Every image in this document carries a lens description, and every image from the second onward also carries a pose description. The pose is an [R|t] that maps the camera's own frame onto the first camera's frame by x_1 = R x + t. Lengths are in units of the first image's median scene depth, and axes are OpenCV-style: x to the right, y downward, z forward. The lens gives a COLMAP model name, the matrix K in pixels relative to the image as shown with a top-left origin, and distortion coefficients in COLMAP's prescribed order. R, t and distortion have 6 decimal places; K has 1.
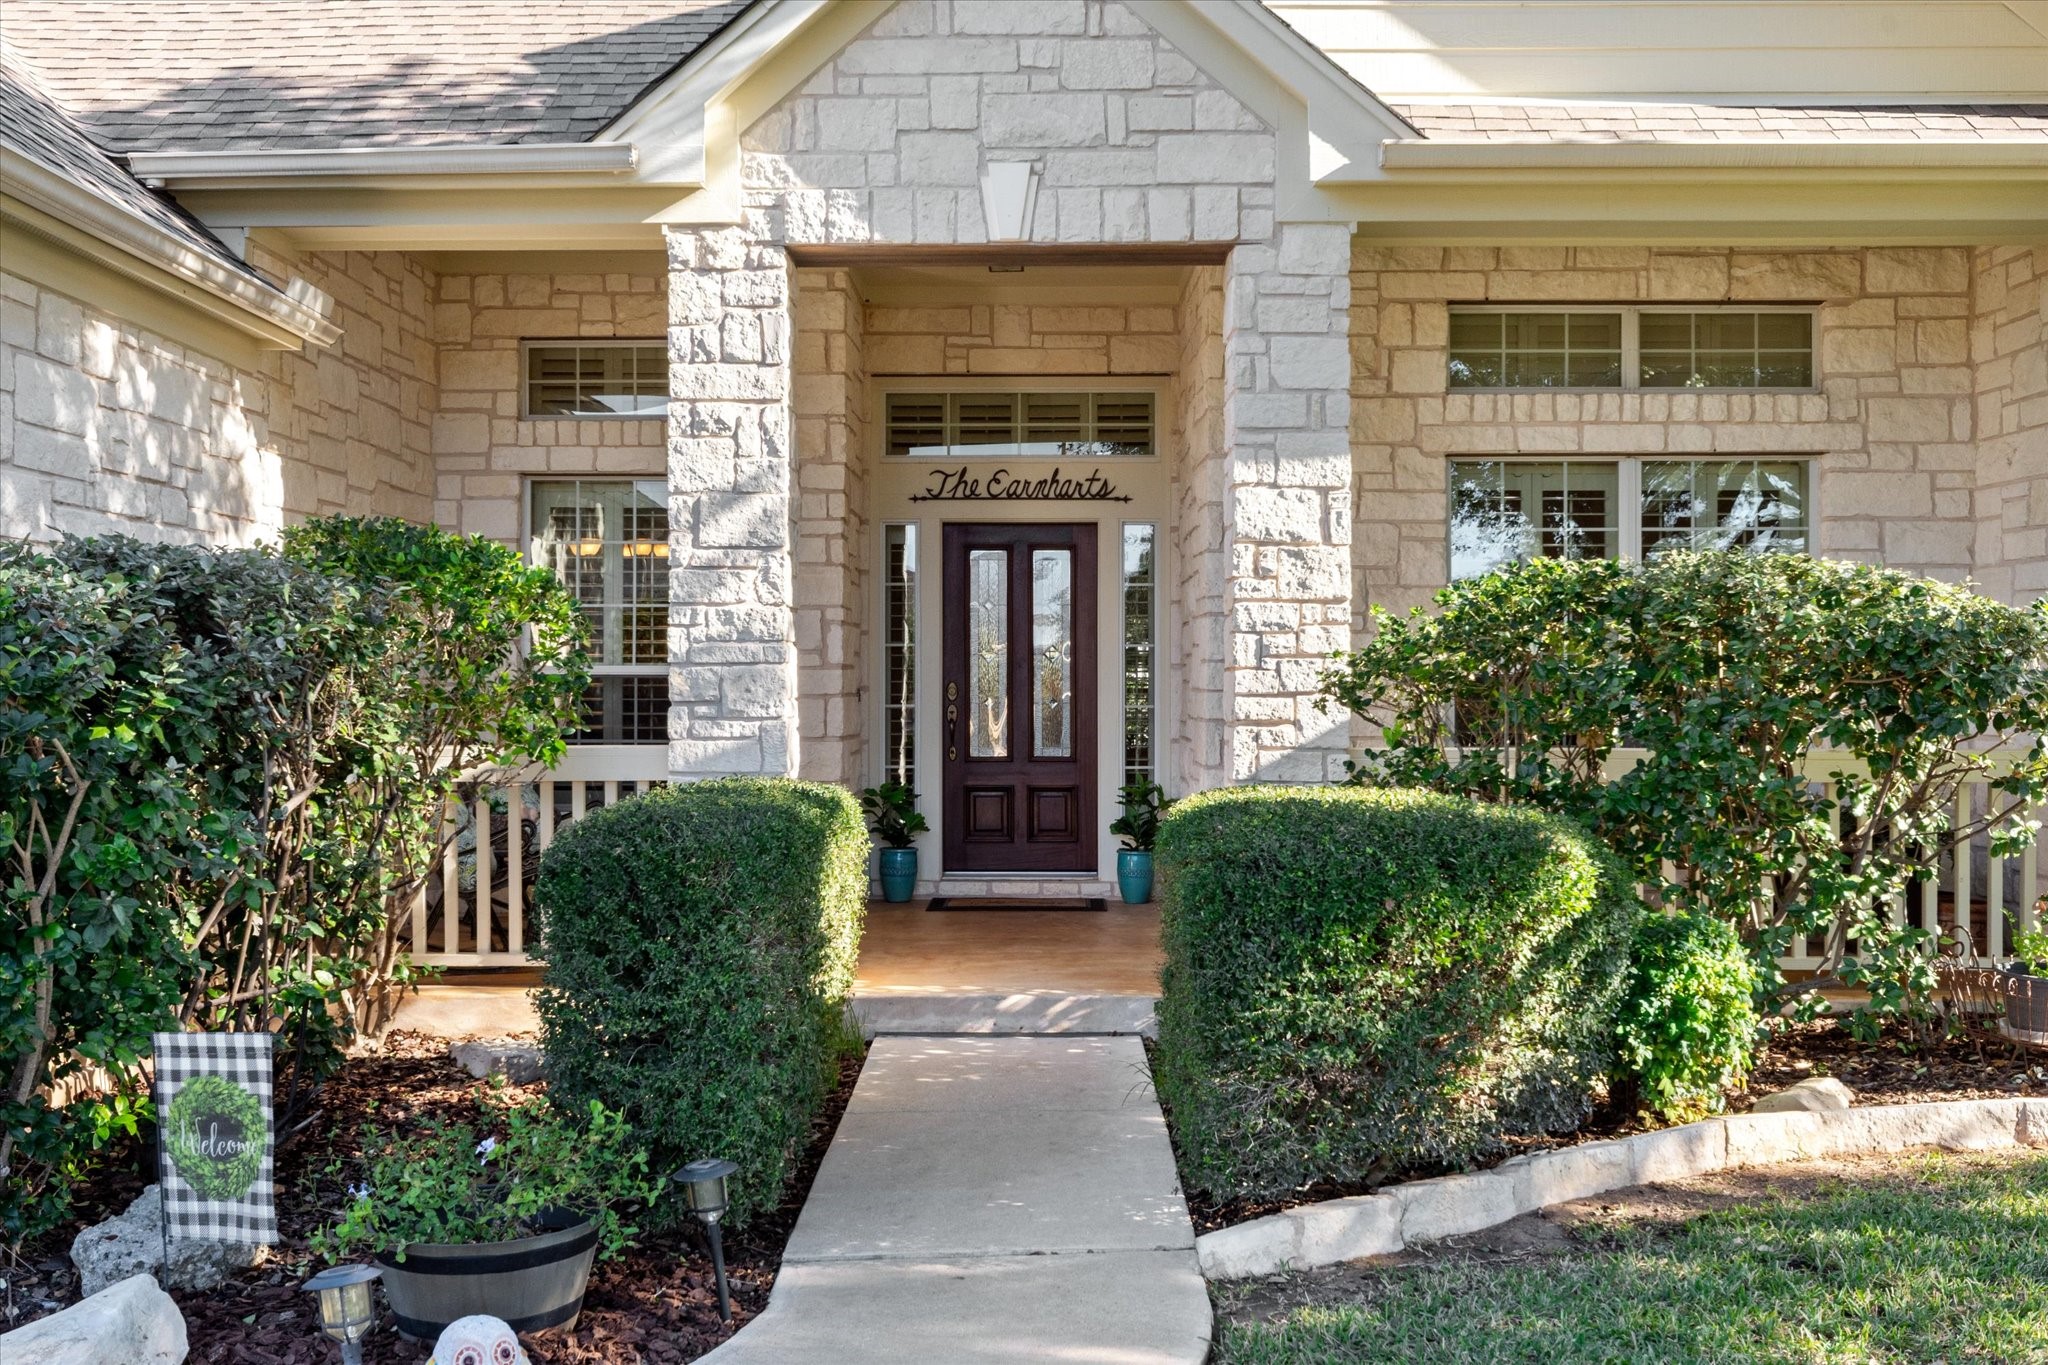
lens RADIAL K [[982.5, 0, 1011.2], [0, 982.5, 672.6], [0, 0, 1]] dist [0.001014, 0.000067]
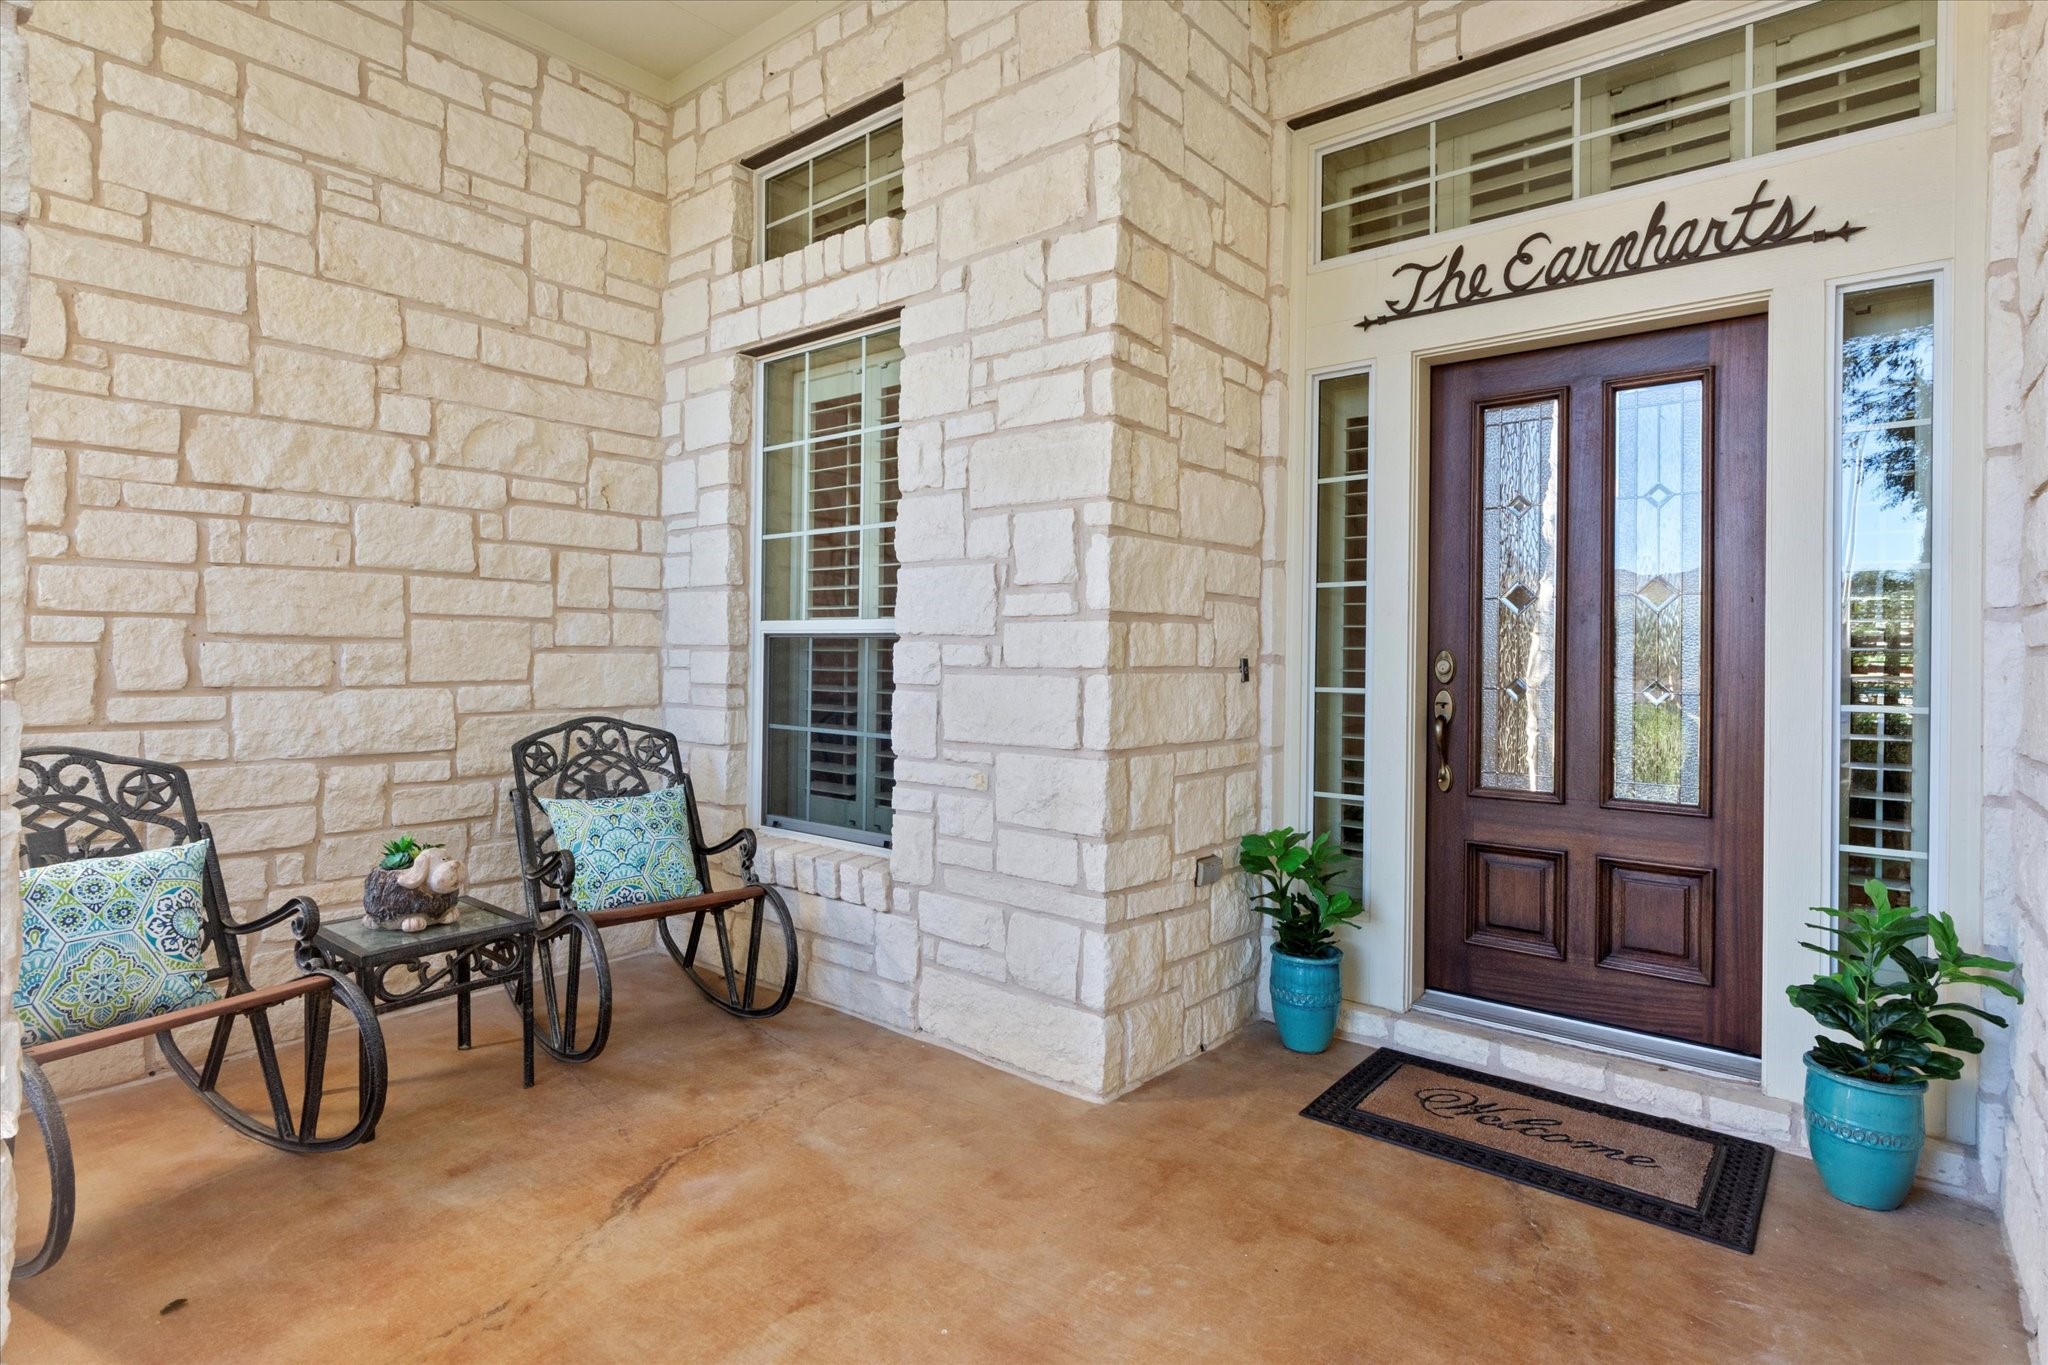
lens RADIAL K [[992.2, 0, 1021.1], [0, 992.2, 649.1], [0, 0, 1]] dist [-0.009720, -0.000397]
pose [[0.823103, 0.006142, -0.567858, 0.063365], [-0.001915, 0.999966, 0.008041, 0.005545], [0.567888, -0.005531, 0.823087, 0.424835]]
